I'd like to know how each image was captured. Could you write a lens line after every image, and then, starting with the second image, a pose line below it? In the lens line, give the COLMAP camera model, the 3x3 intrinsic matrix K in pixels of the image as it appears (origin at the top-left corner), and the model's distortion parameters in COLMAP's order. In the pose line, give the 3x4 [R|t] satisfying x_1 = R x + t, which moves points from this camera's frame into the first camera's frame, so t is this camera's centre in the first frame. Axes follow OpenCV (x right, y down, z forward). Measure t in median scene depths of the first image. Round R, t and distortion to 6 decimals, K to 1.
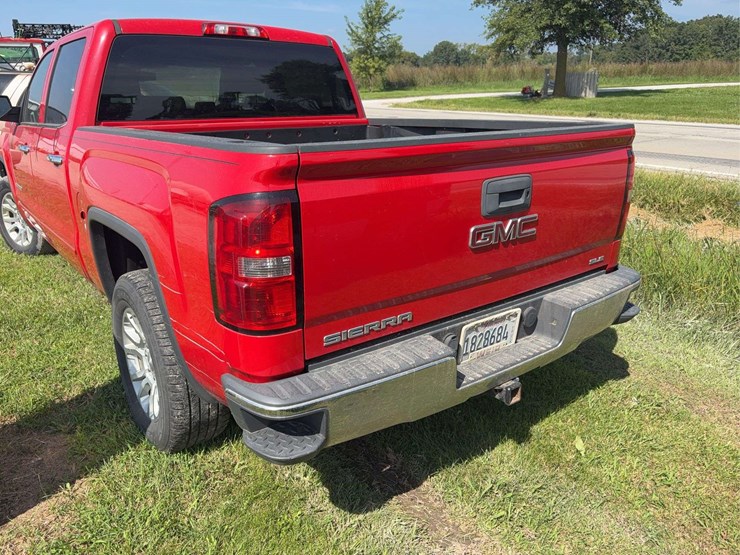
lens RADIAL K [[564.3, 0, 372.5], [0, 564.3, 278.1], [0, 0, 1]] dist [0.050088, -0.048102]
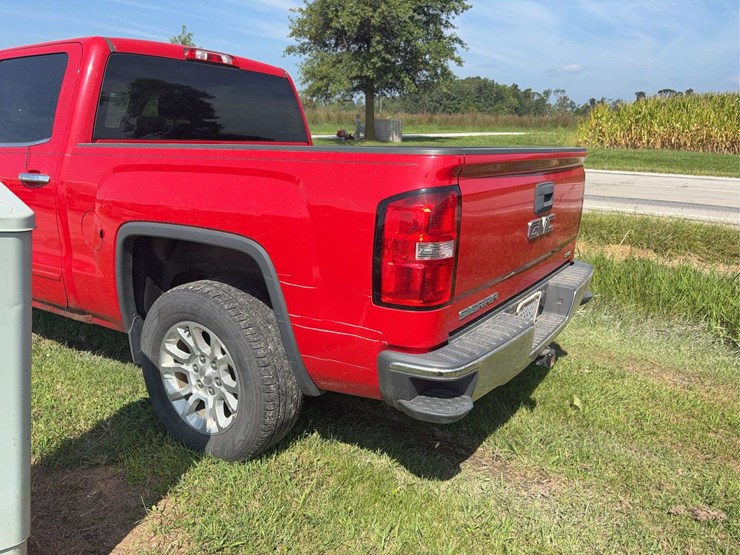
lens RADIAL K [[564.3, 0, 369.8], [0, 564.3, 275.2], [0, 0, 1]] dist [0.050088, -0.048102]
pose [[0.943986, -0.055220, 0.325333, -0.396769], [0.079227, 0.994988, -0.061002, 0.052430], [-0.320334, 0.083360, 0.943630, -0.037858]]
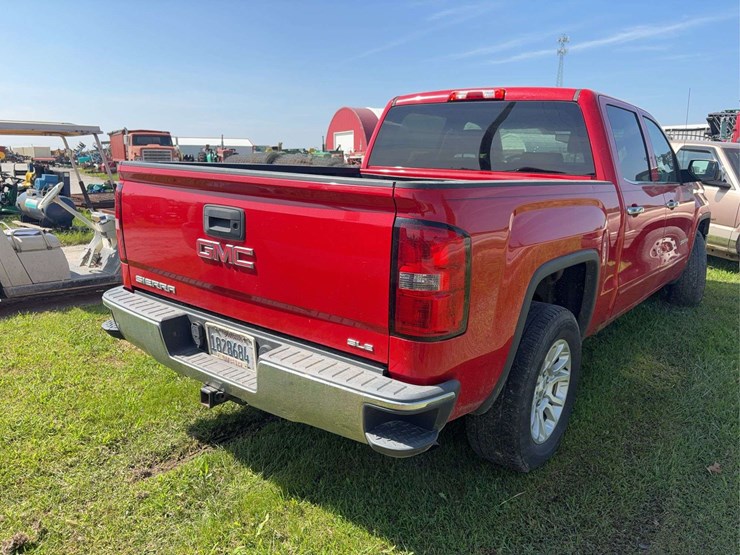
lens RADIAL K [[564.3, 0, 369.3], [0, 564.3, 279.0], [0, 0, 1]] dist [0.050088, -0.048102]
pose [[0.248356, 0.223819, -0.942457, 1.032648], [-0.330052, 0.934274, 0.134900, -0.211479], [0.910706, 0.277556, 0.305904, 0.684854]]
